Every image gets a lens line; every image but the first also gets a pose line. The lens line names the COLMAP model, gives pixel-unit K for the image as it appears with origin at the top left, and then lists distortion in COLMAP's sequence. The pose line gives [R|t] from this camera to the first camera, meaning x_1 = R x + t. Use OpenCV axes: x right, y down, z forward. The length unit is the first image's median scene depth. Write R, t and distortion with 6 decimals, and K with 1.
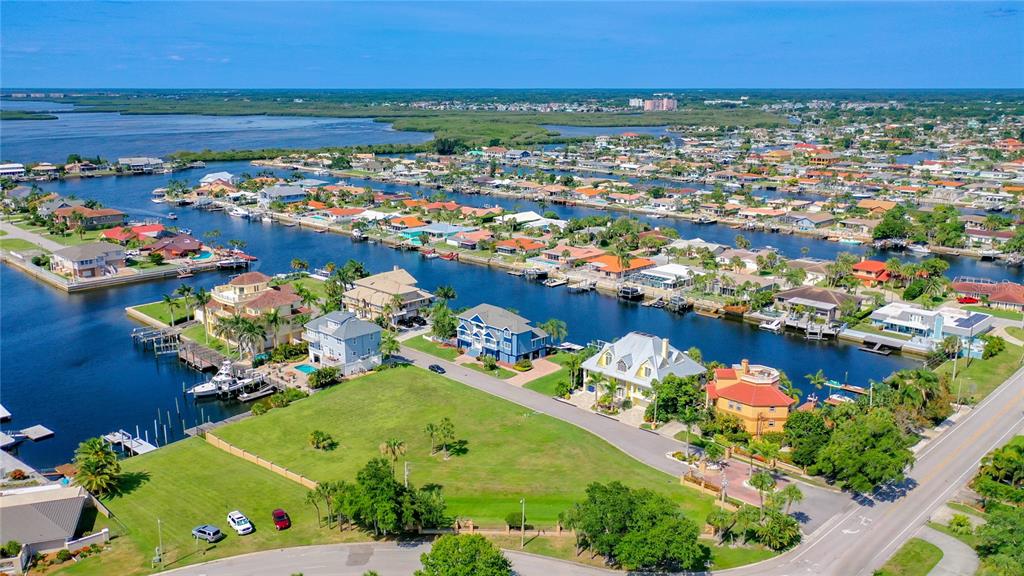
lens RADIAL K [[833.5, 0, 509.9], [0, 833.5, 256.6], [0, 0, 1]] dist [0.007719, 0.001791]
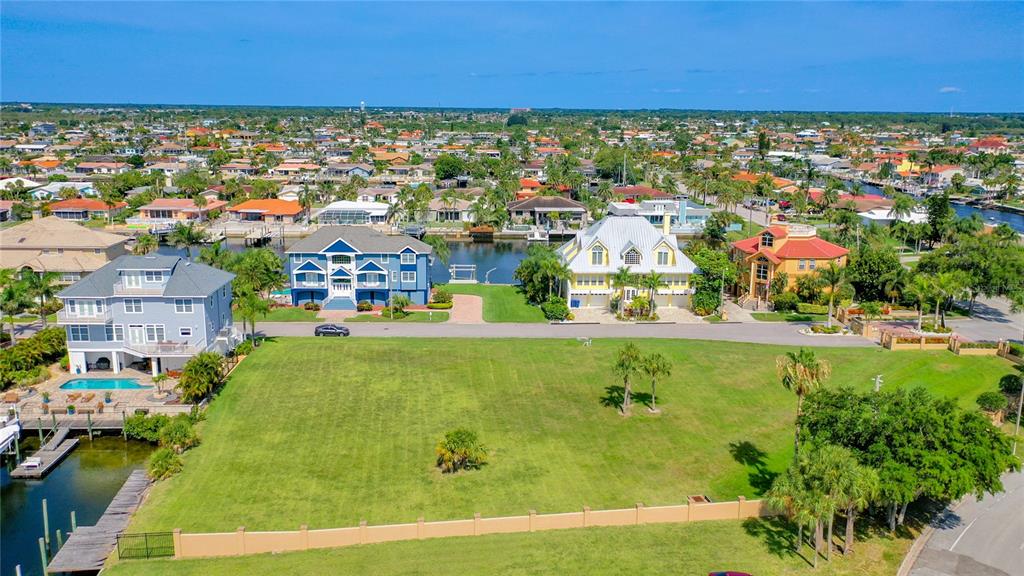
lens RADIAL K [[820.1, 0, 511.5], [0, 820.1, 285.4], [0, 0, 1]] dist [0.009918, 0.001978]
pose [[0.681035, -0.148890, 0.716954, -0.398081], [0.137558, 0.987692, 0.074448, 0.077749], [-0.719214, 0.047921, 0.693134, 0.511757]]
